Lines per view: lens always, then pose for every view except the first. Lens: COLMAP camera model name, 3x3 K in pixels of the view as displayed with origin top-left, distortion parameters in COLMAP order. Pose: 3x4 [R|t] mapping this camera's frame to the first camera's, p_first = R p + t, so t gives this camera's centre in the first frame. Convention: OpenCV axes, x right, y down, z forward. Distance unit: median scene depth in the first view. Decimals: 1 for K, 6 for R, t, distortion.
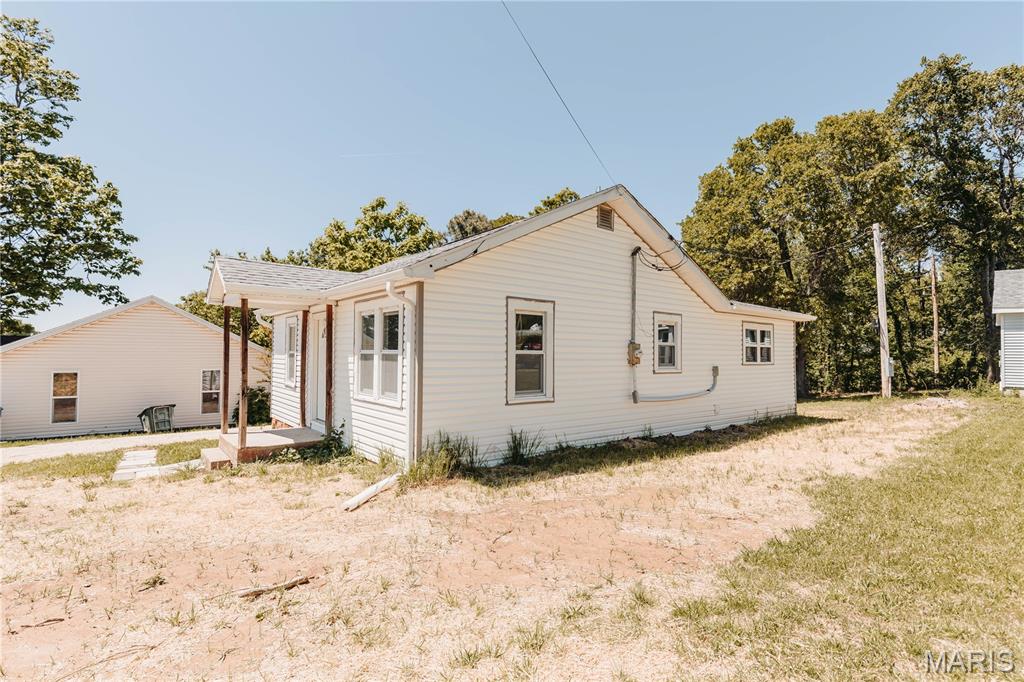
lens RADIAL K [[504.0, 0, 508.1], [0, 504.0, 346.8], [0, 0, 1]] dist [-0.000809, -0.000574]
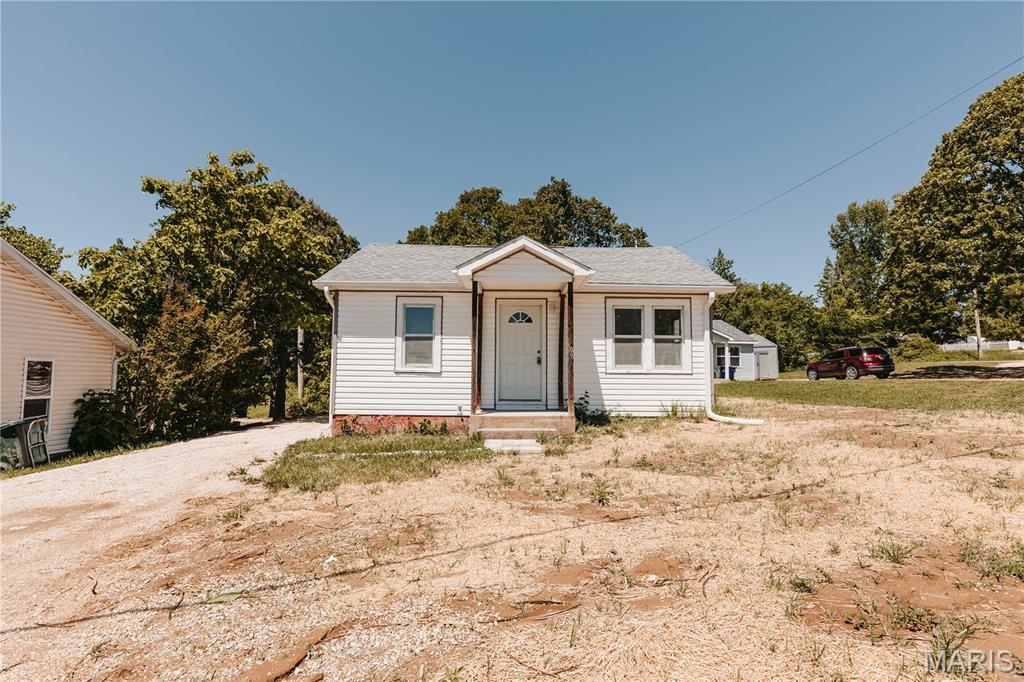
lens RADIAL K [[504.0, 0, 508.1], [0, 504.0, 346.8], [0, 0, 1]] dist [-0.000809, -0.000574]
pose [[0.612620, 0.041924, 0.789265, -1.571528], [-0.013498, 0.999002, -0.042588, 0.101275], [-0.790262, 0.015437, 0.612574, 0.461691]]
